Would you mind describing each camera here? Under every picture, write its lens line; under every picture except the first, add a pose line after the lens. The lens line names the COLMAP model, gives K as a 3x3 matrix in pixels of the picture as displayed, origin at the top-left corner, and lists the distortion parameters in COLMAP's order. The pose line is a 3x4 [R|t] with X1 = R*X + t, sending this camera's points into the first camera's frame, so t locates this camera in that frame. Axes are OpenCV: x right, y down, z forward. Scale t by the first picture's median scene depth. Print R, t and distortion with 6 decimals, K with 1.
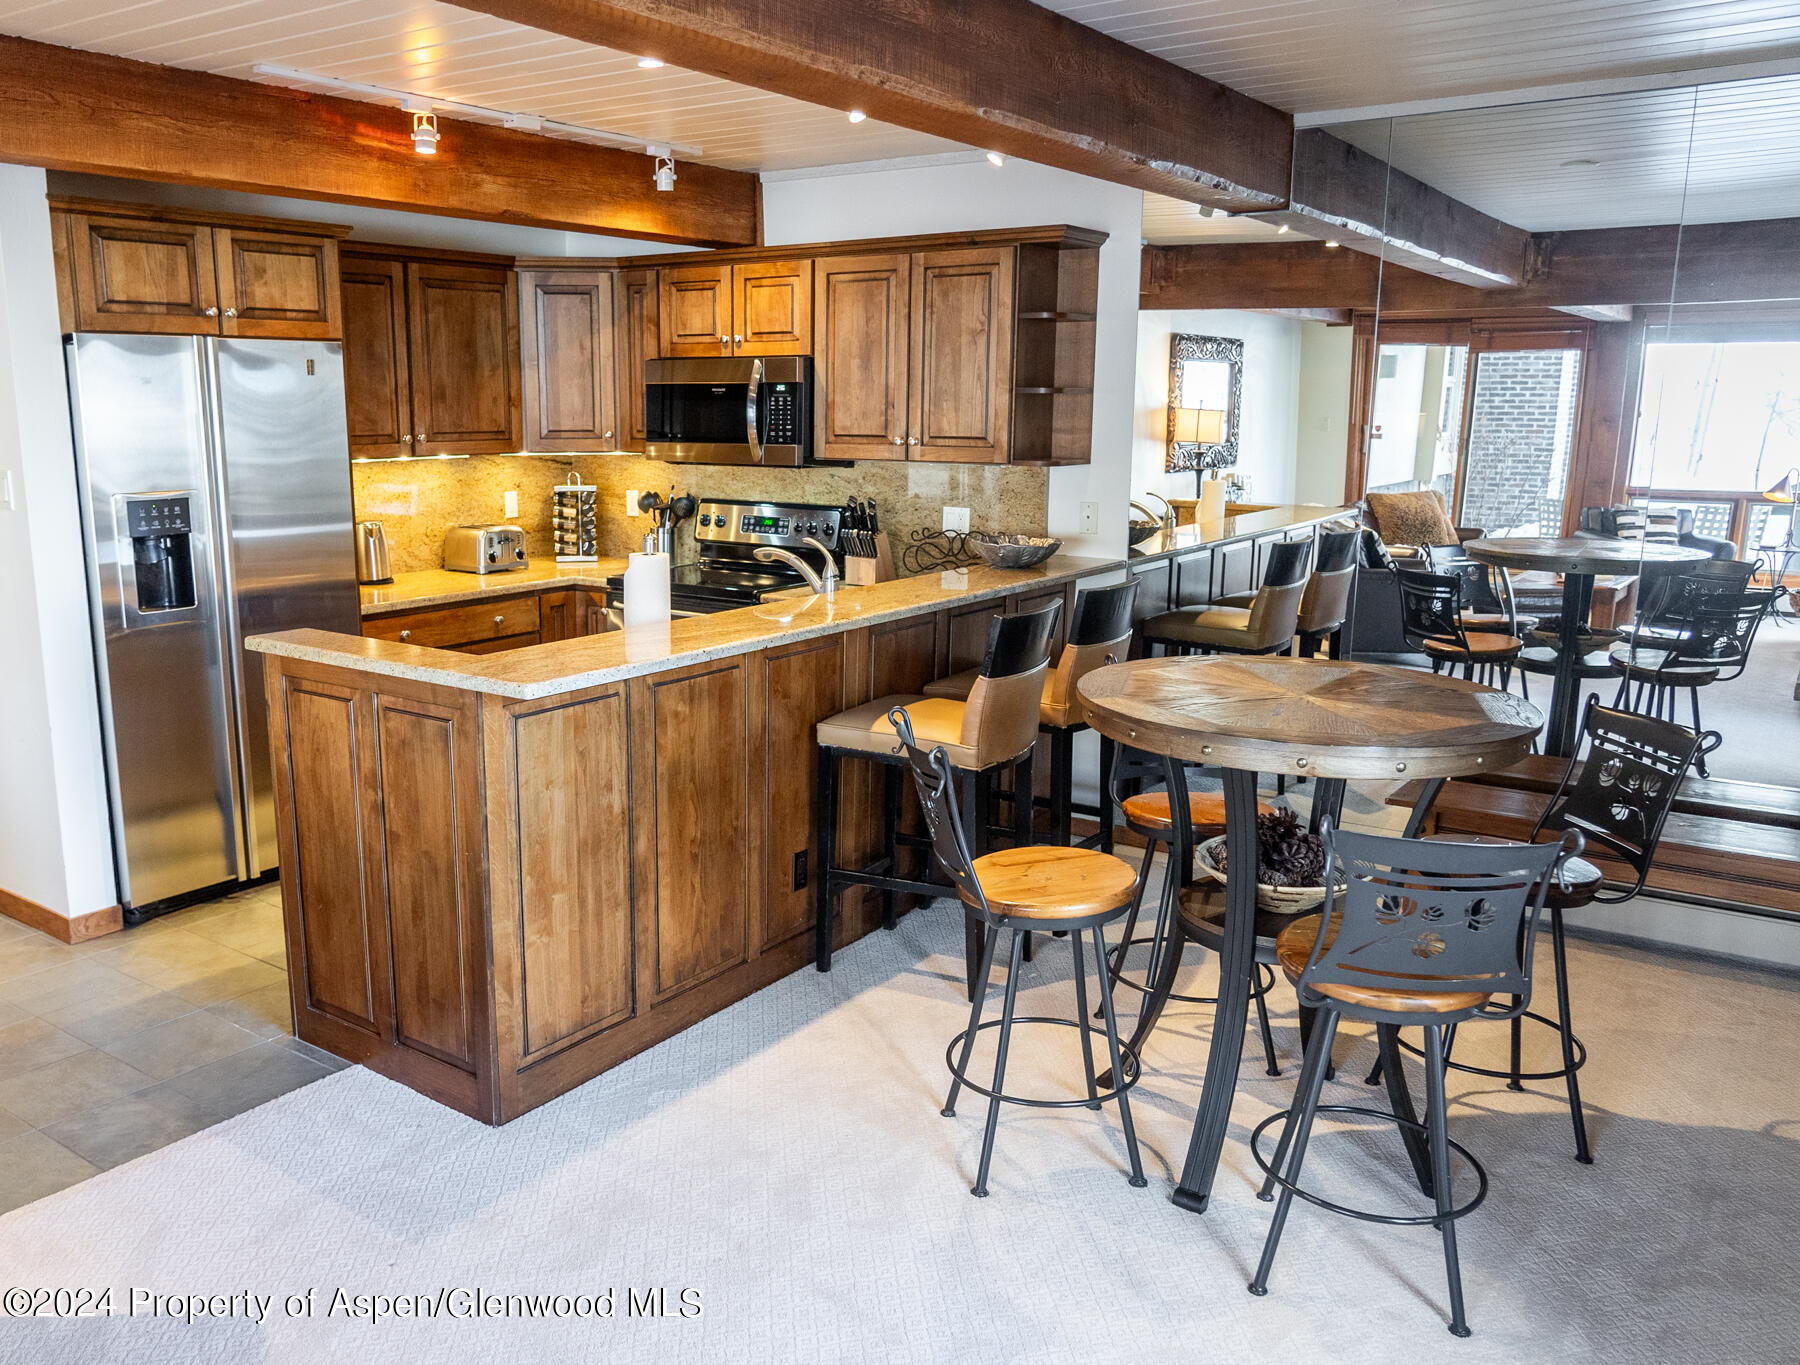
lens RADIAL K [[1442.0, 0, 780.1], [0, 1442.0, 711.1], [0, 0, 1]] dist [-0.032115, 0.006773]
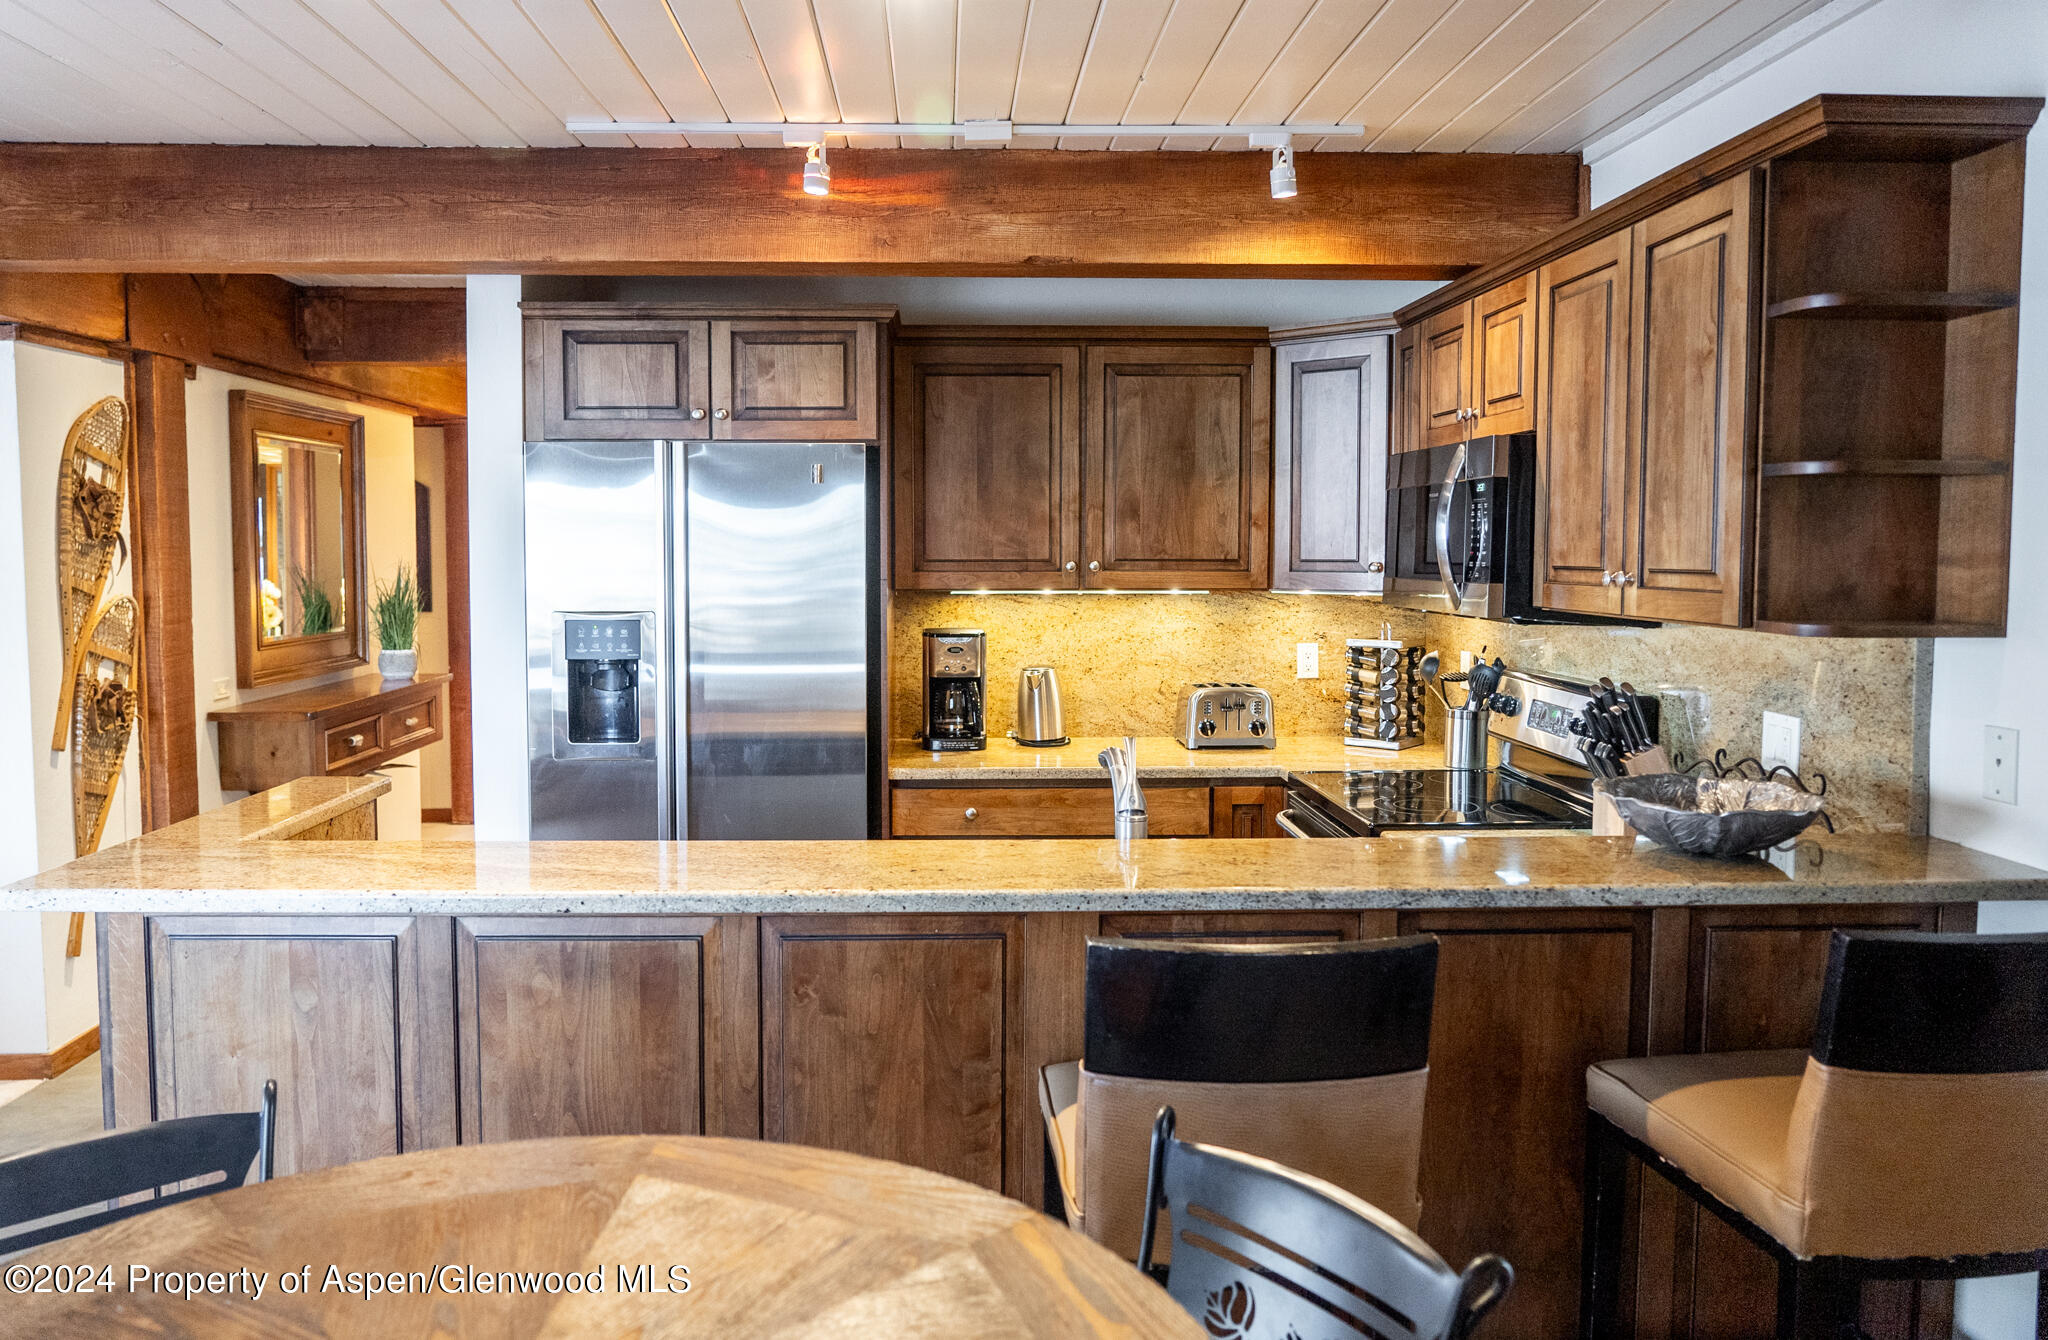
lens RADIAL K [[1461.4, 0, 995.1], [0, 1461.4, 640.1], [0, 0, 1]] dist [-0.030978, 0.011714]
pose [[0.625810, 0.049177, -0.778423, 0.364662], [-0.166446, 0.983441, -0.071685, -0.092794], [0.762008, 0.174427, 0.623633, 0.518274]]
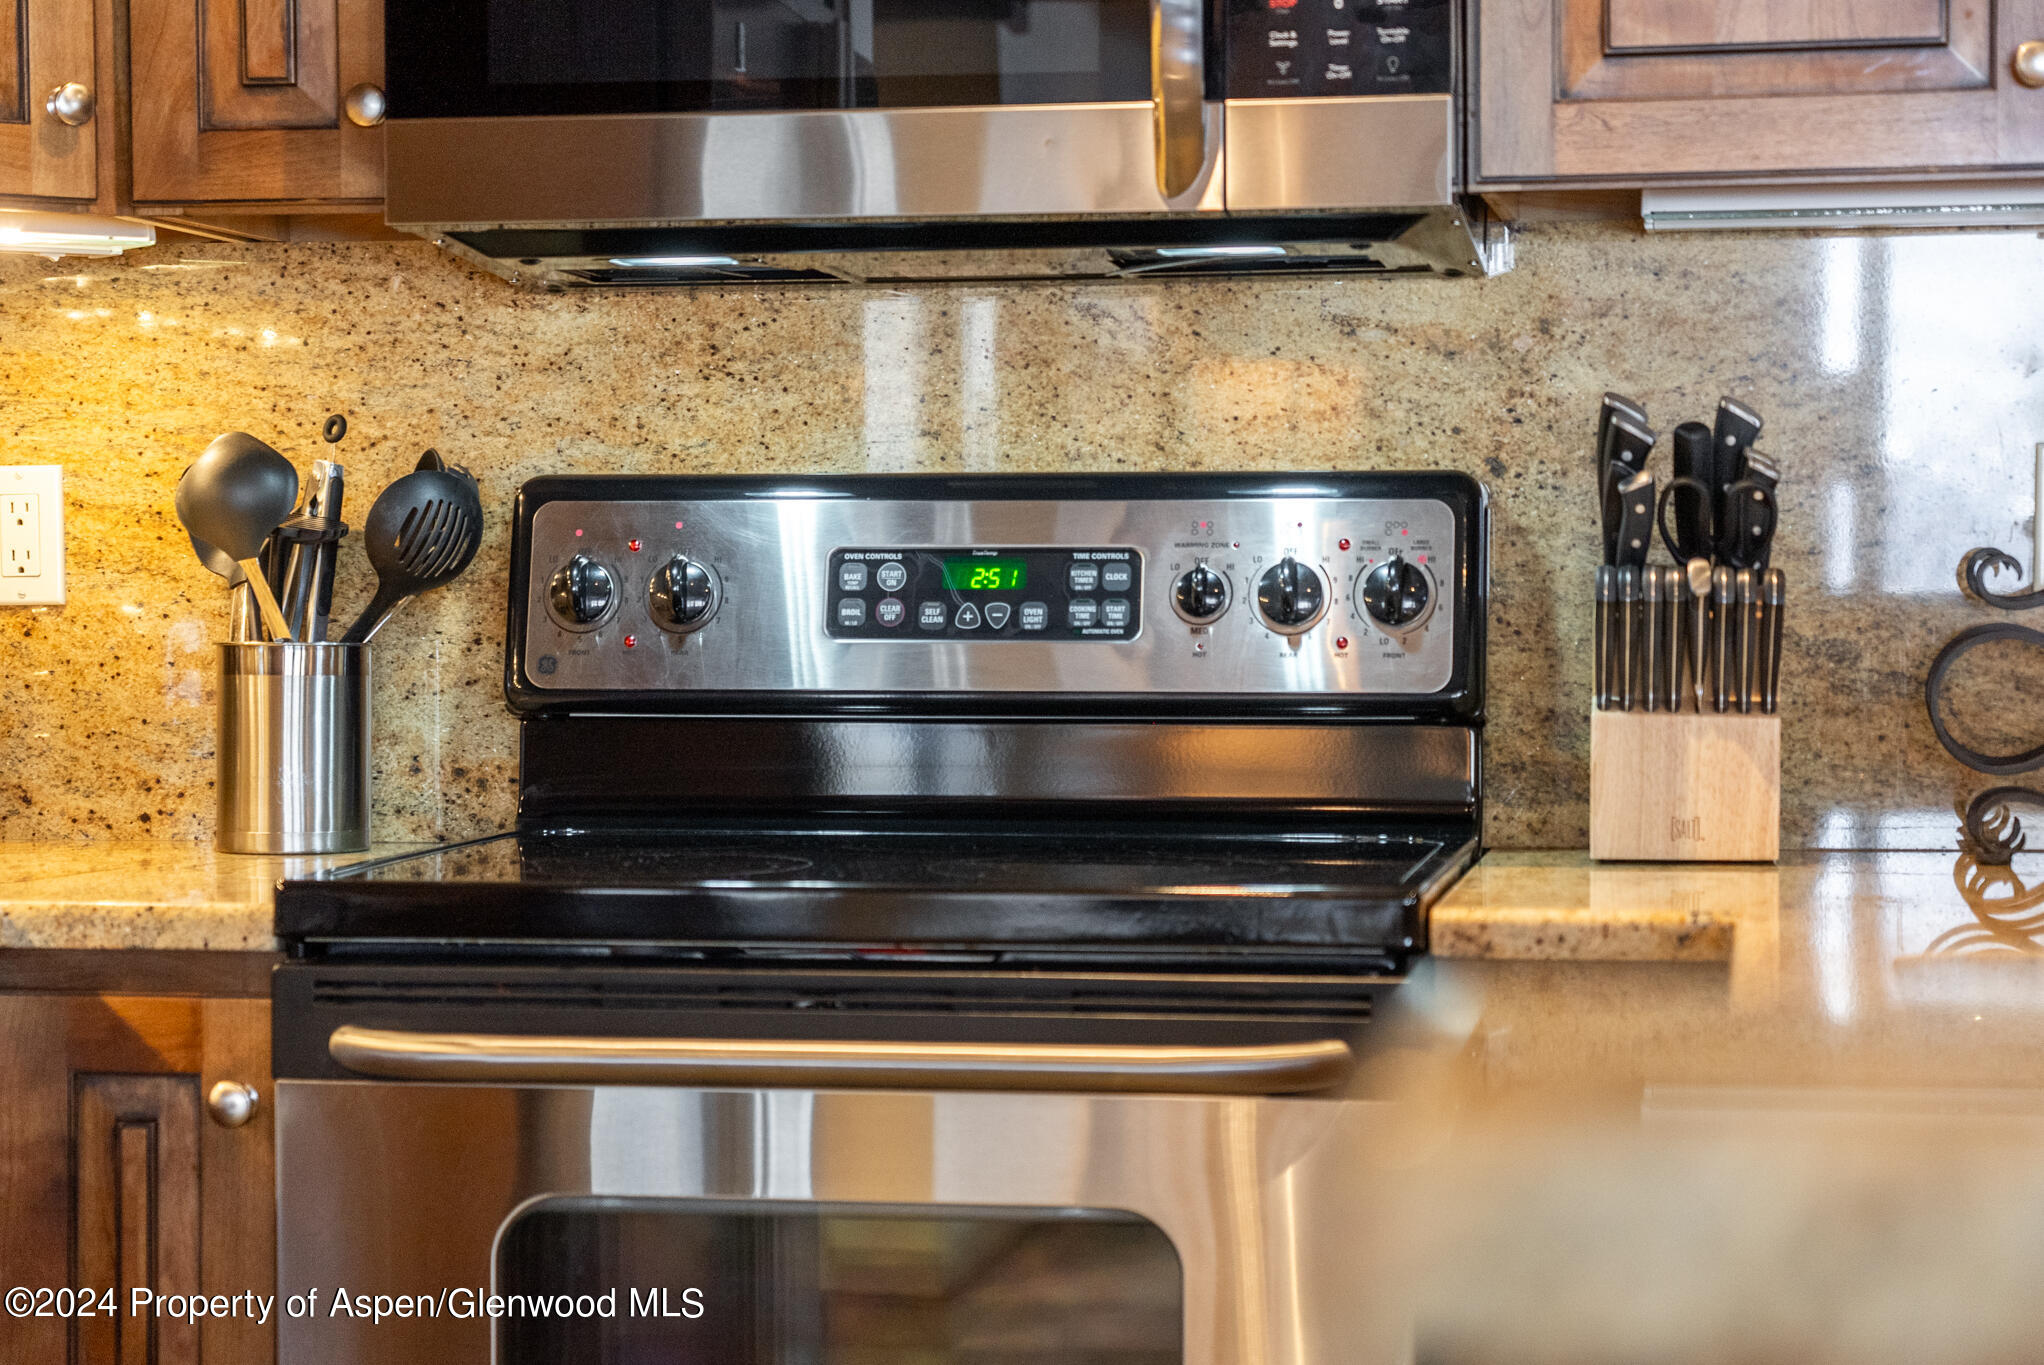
lens RADIAL K [[4234.9, 0, 1027.0], [0, 4234.9, 681.2], [0, 0, 1]] dist [0.069062, 0.000000]
pose [[0.886851, -0.015890, 0.461782, -0.302012], [0.103893, 0.980675, -0.165781, -0.030371], [-0.450224, 0.194999, 0.871363, 0.606911]]
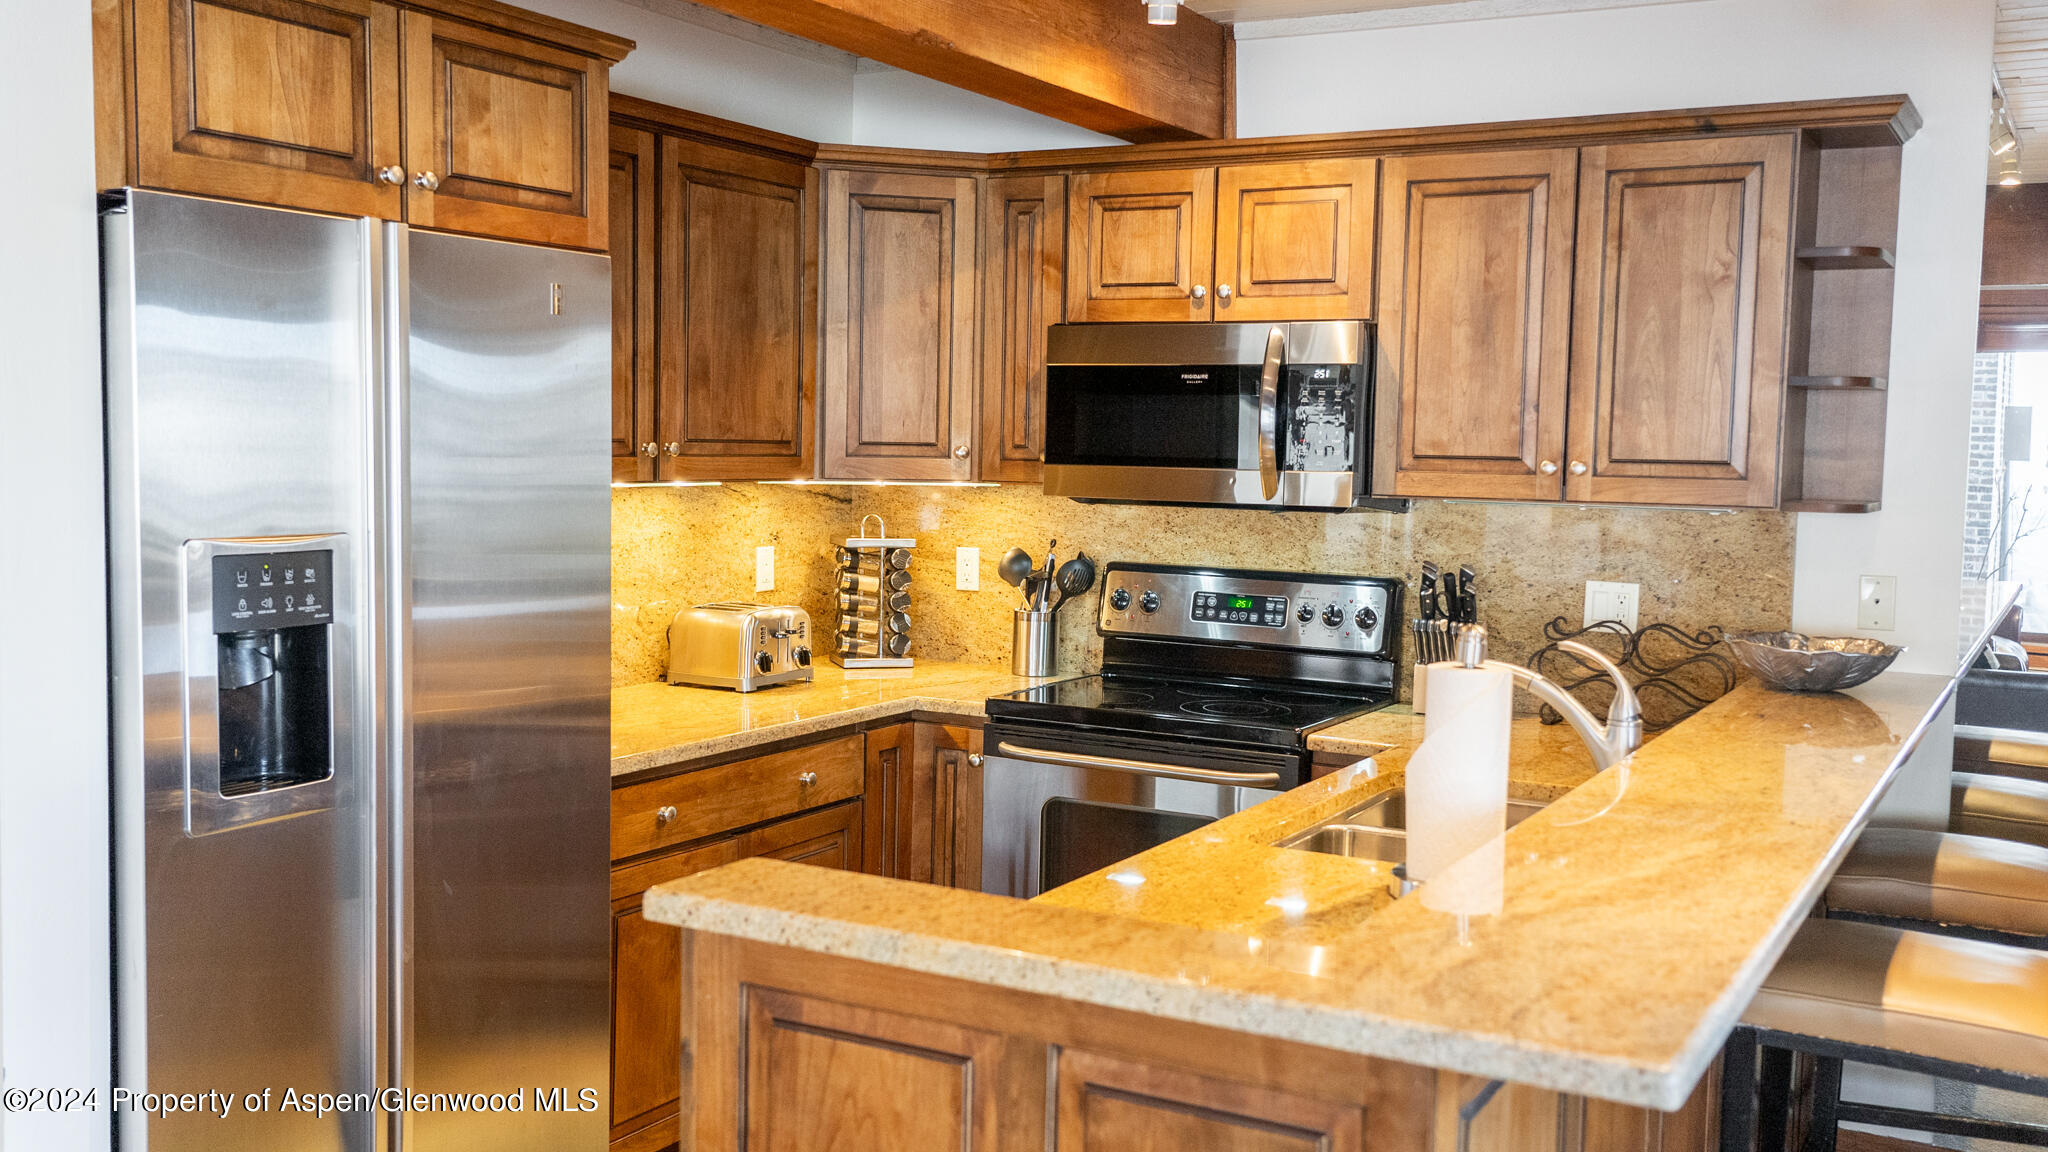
lens RADIAL K [[1893.0, 0, 1029.6], [0, 1893.0, 587.2], [0, 0, 1]] dist [0.035275, 0.000000]
pose [[0.991100, 0.008404, 0.132856, -0.228462], [0.009220, 0.991275, -0.131487, -0.044078], [-0.132802, 0.131542, 0.982375, 0.300413]]
